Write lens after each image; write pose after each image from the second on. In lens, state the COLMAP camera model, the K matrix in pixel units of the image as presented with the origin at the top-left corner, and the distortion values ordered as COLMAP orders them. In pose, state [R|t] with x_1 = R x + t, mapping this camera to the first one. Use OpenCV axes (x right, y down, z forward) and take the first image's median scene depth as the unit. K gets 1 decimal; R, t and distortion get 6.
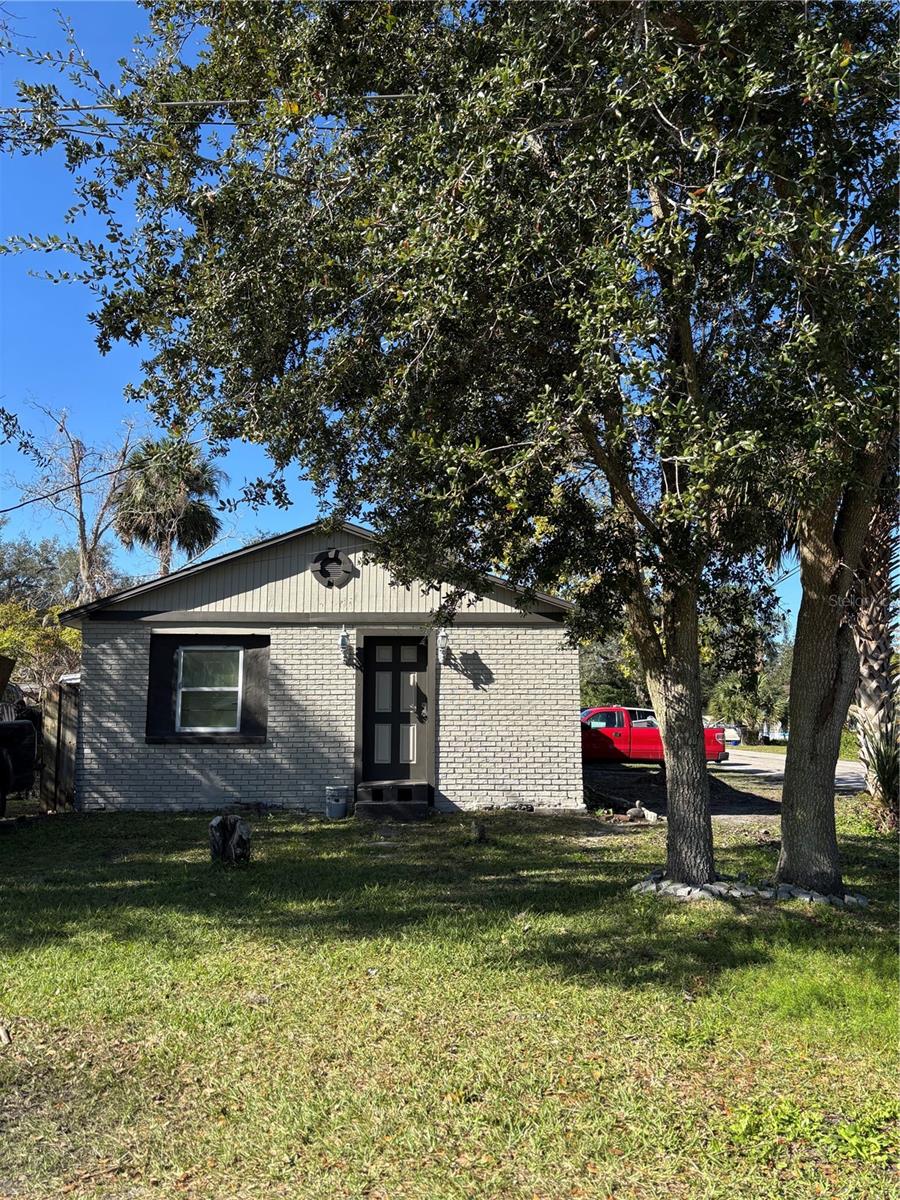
lens RADIAL K [[922.9, 0, 450.0], [0, 922.9, 600.0], [0, 0, 1]] dist [0.100220, -0.150511]
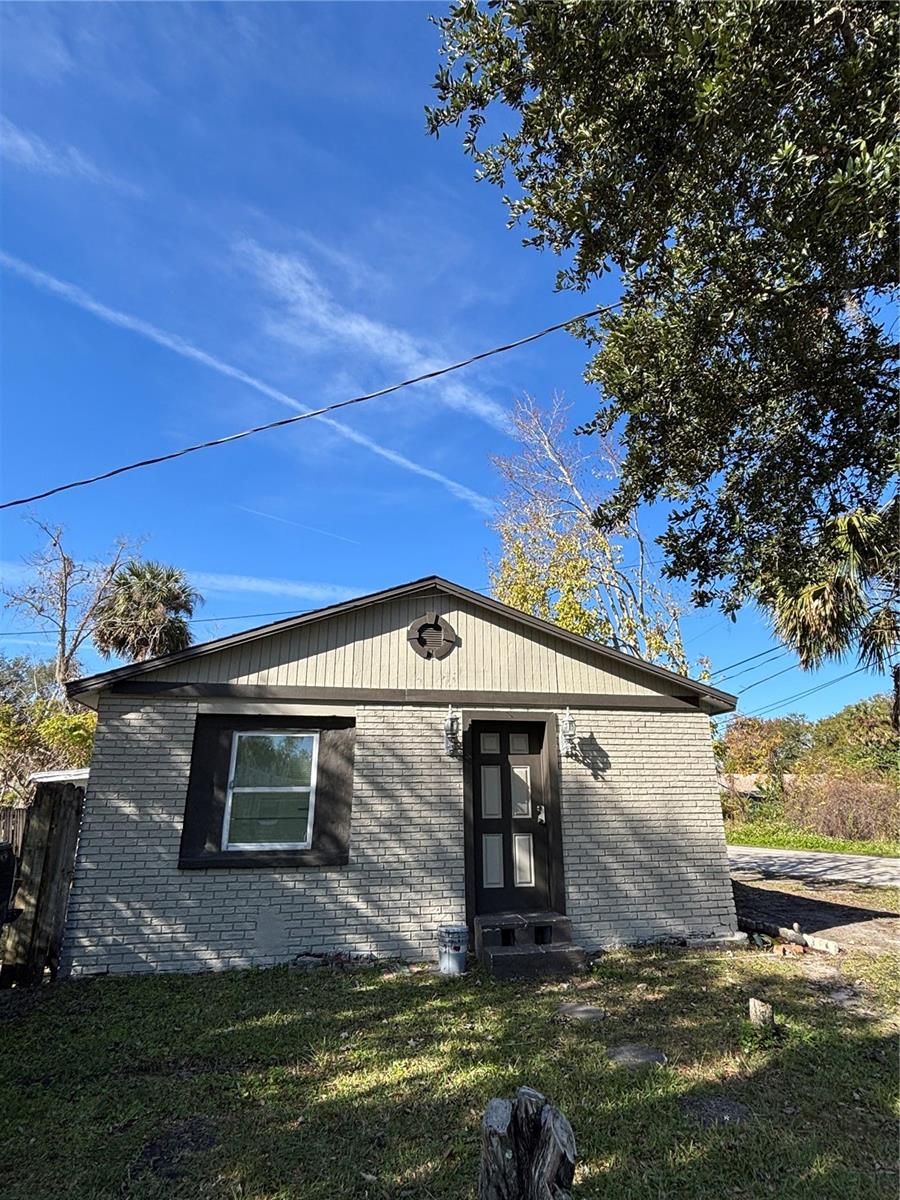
lens RADIAL K [[628.5, 0, 446.4], [0, 628.5, 606.3], [0, 0, 1]] dist [-0.002704, -0.000296]
pose [[0.980025, 0.050917, 0.192248, -0.229684], [-0.014780, 0.982644, -0.184910, 0.043909], [-0.198326, 0.178375, 0.963768, 0.468621]]
